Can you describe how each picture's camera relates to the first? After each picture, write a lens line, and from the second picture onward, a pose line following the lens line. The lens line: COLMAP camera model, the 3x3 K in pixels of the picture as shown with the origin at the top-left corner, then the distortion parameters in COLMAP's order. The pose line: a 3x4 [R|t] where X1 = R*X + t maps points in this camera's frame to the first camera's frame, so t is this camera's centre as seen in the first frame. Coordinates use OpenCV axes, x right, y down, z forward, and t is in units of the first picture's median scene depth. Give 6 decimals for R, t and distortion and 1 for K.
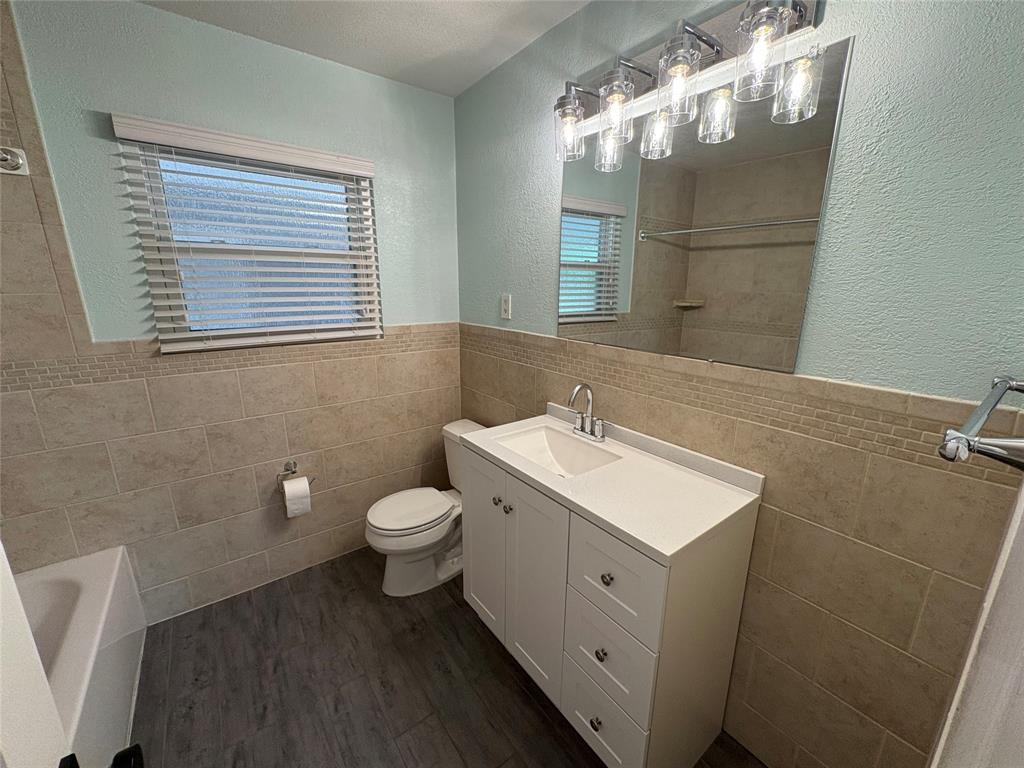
lens RADIAL K [[406.9, 0, 510.1], [0, 406.9, 384.5], [0, 0, 1]] dist [-0.000859, -0.000129]
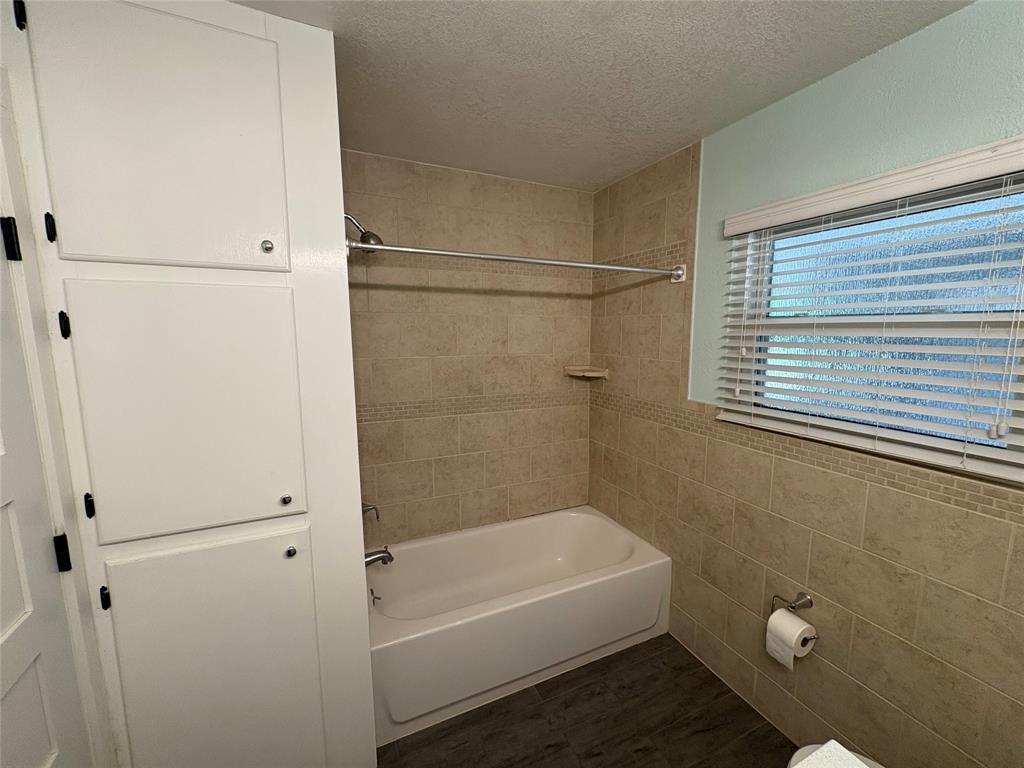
lens RADIAL K [[406.9, 0, 511.1], [0, 406.9, 384.1], [0, 0, 1]] dist [-0.000859, -0.000129]
pose [[-0.207500, 0.124695, -0.970255, 0.294803], [-0.235371, 0.956341, 0.173244, -0.214499], [0.949497, 0.264318, -0.169091, 0.597314]]
